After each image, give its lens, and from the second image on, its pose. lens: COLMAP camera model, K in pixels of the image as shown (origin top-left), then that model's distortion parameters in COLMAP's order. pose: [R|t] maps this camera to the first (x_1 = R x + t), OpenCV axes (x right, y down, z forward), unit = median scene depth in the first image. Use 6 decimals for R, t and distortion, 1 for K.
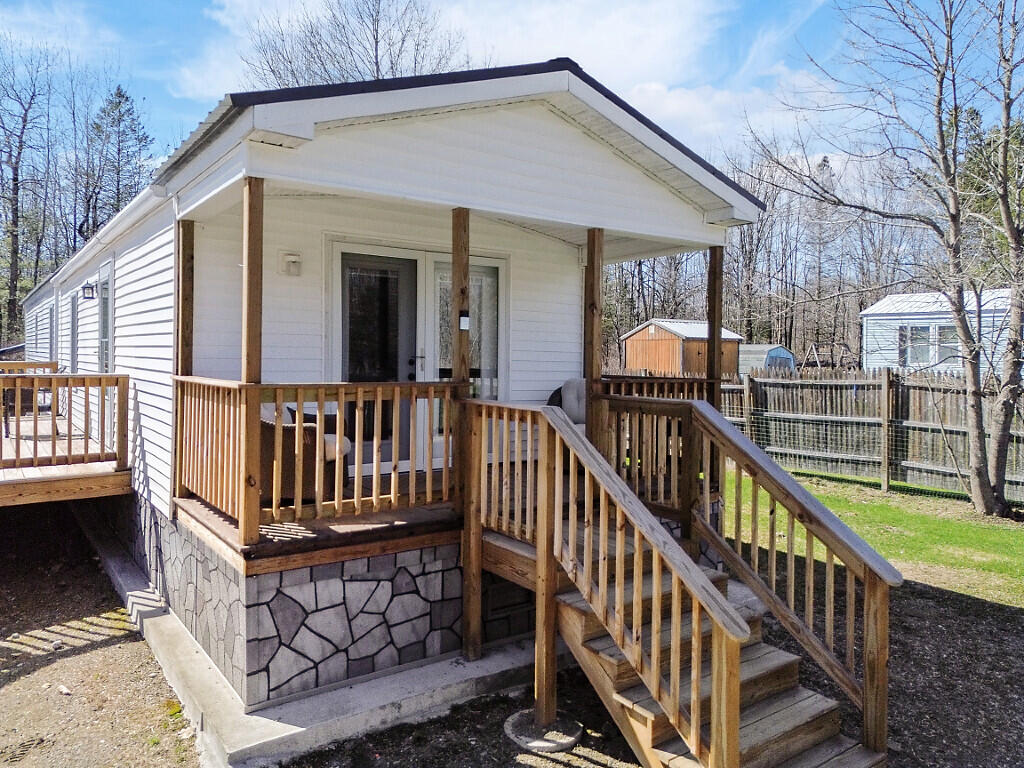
lens RADIAL K [[733.6, 0, 557.2], [0, 733.6, 361.5], [0, 0, 1]] dist [0.062903, -0.047099]
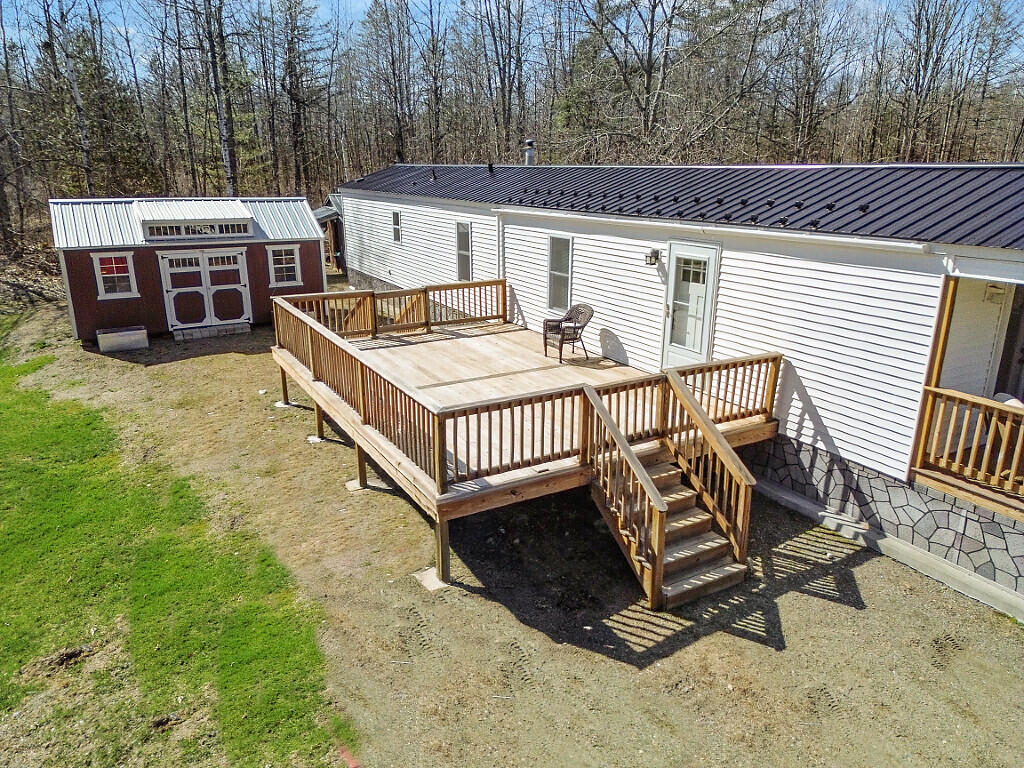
lens RADIAL K [[733.6, 0, 511.5], [0, 733.6, 386.1], [0, 0, 1]] dist [0.062903, -0.047099]
pose [[0.990075, 0.035976, -0.135860, -1.084965], [0.002725, 0.961587, 0.274487, -0.362170], [0.140516, -0.272133, 0.951945, -0.431634]]
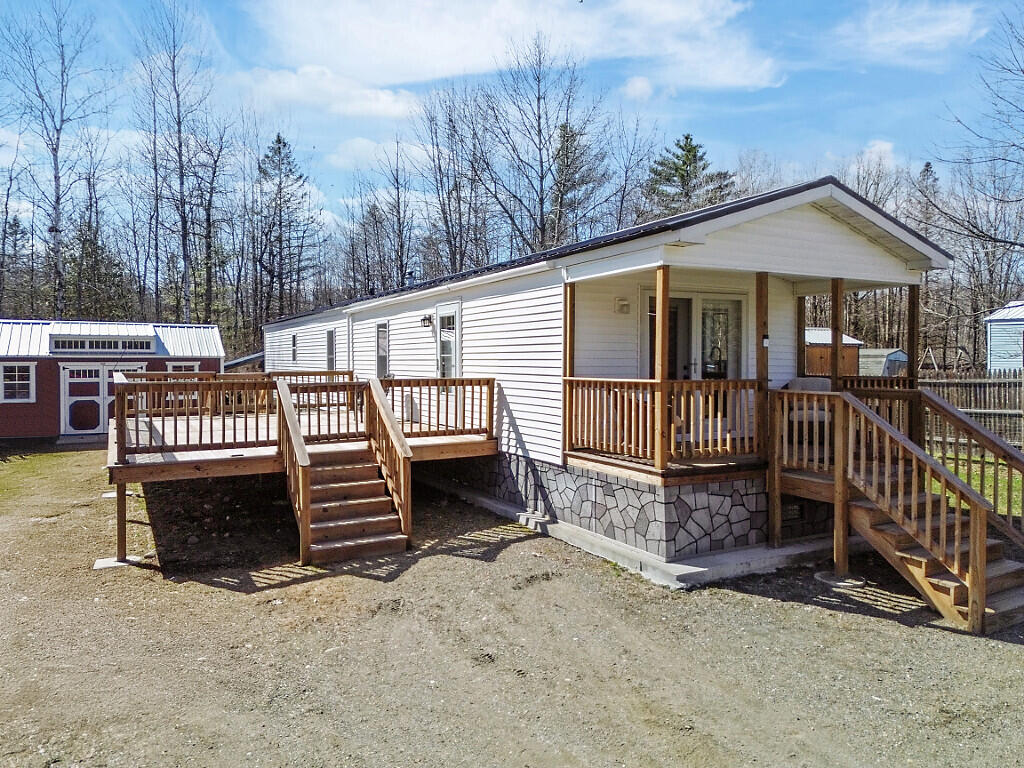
lens RADIAL K [[733.6, 0, 517.1], [0, 733.6, 366.9], [0, 0, 1]] dist [0.062903, -0.047099]
pose [[0.987964, -0.010713, -0.154310, -0.365125], [0.010473, 0.999942, -0.002371, -0.000823], [0.154326, 0.000727, 0.988020, -0.611491]]
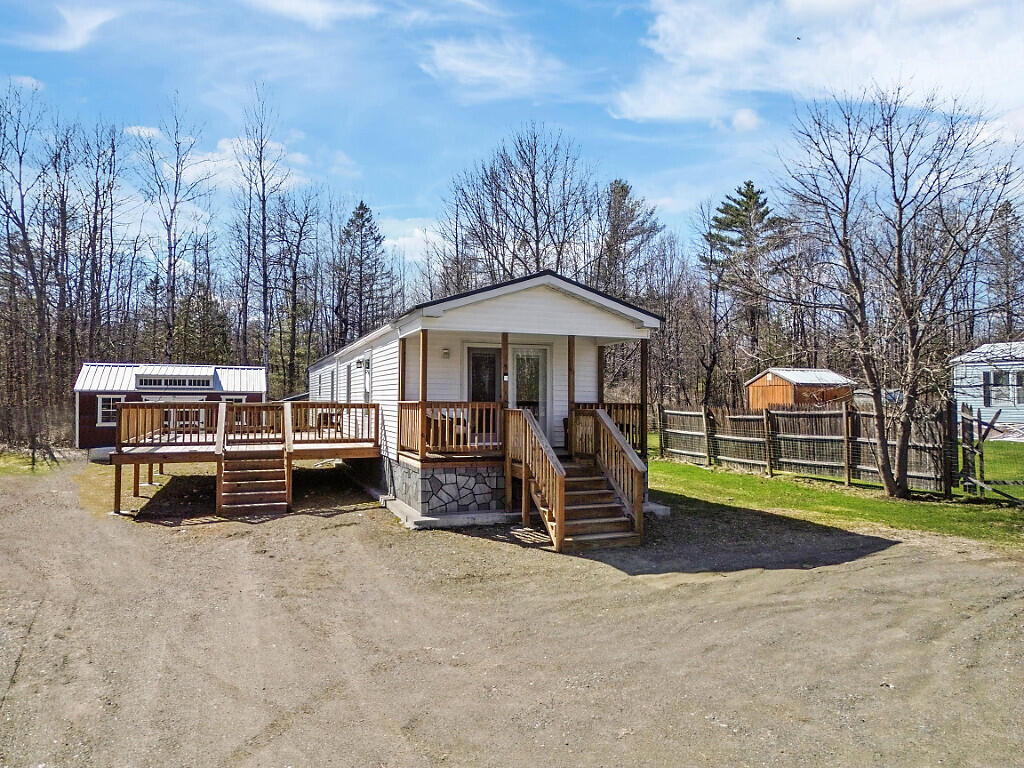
lens RADIAL K [[733.6, 0, 521.2], [0, 733.6, 371.0], [0, 0, 1]] dist [0.062903, -0.047099]
pose [[0.954257, -0.019180, -0.298371, 0.592155], [0.003078, 0.998518, -0.054340, 0.052966], [0.298971, 0.050936, 0.952902, -1.184710]]
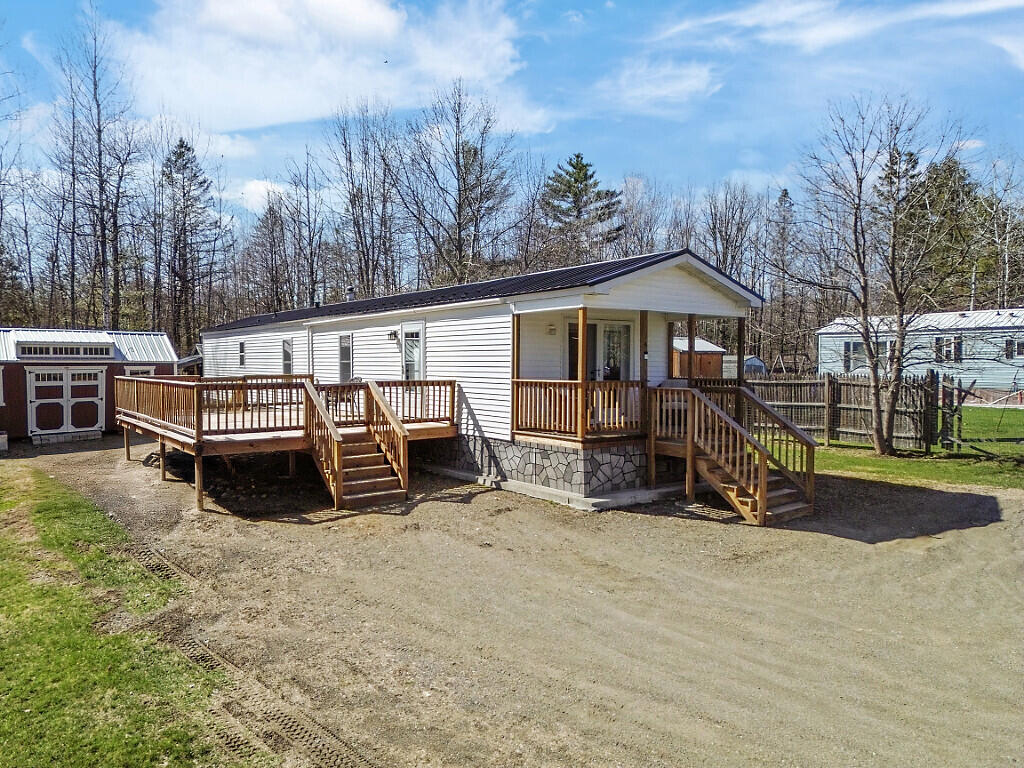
lens RADIAL K [[733.6, 0, 522.1], [0, 733.6, 383.8], [0, 0, 1]] dist [0.062903, -0.047099]
pose [[0.999943, -0.010658, -0.000098, -0.481058], [0.010658, 0.999775, 0.018349, -0.009108], [-0.000098, -0.018349, 0.999832, -1.314074]]
